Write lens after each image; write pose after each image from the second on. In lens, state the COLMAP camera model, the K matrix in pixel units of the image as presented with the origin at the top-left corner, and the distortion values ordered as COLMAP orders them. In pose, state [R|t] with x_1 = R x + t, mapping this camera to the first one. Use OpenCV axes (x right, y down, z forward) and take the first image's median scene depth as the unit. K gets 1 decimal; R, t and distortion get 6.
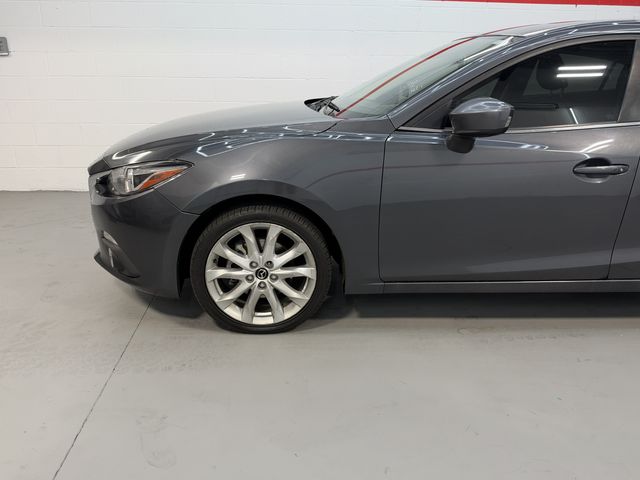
lens RADIAL K [[487.6, 0, 318.2], [0, 487.6, 244.3], [0, 0, 1]] dist [0.019007, -0.010720]
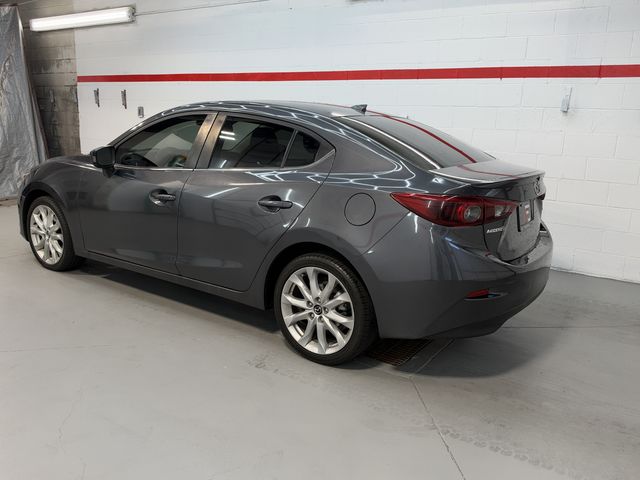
lens RADIAL K [[517.9, 0, 319.0], [0, 517.9, 242.9], [0, 0, 1]] dist [0.002016, -0.013022]
pose [[0.808129, 0.153458, -0.568663, 1.812012], [-0.217521, 0.974970, -0.046016, -0.041152], [0.547368, 0.160883, 0.821282, -0.039013]]
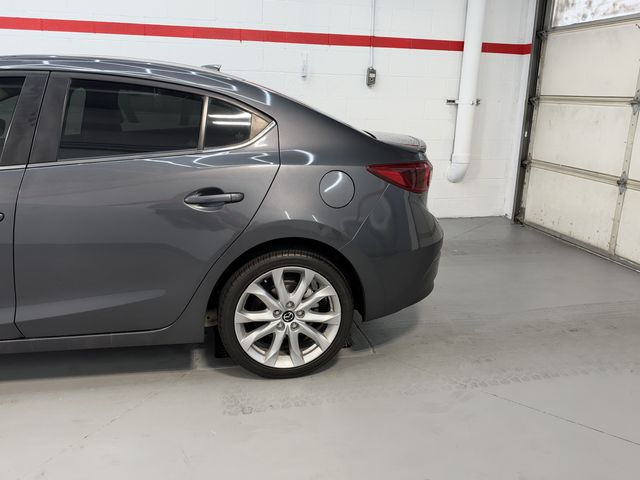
lens RADIAL K [[526.3, 0, 320.4], [0, 526.3, 234.2], [0, 0, 1]] dist [0.003942, 0.014214]
pose [[0.983448, -0.027922, 0.179029, 0.976800], [0.041357, 0.996564, -0.071756, -0.026060], [-0.176410, 0.077973, 0.981224, -0.048871]]
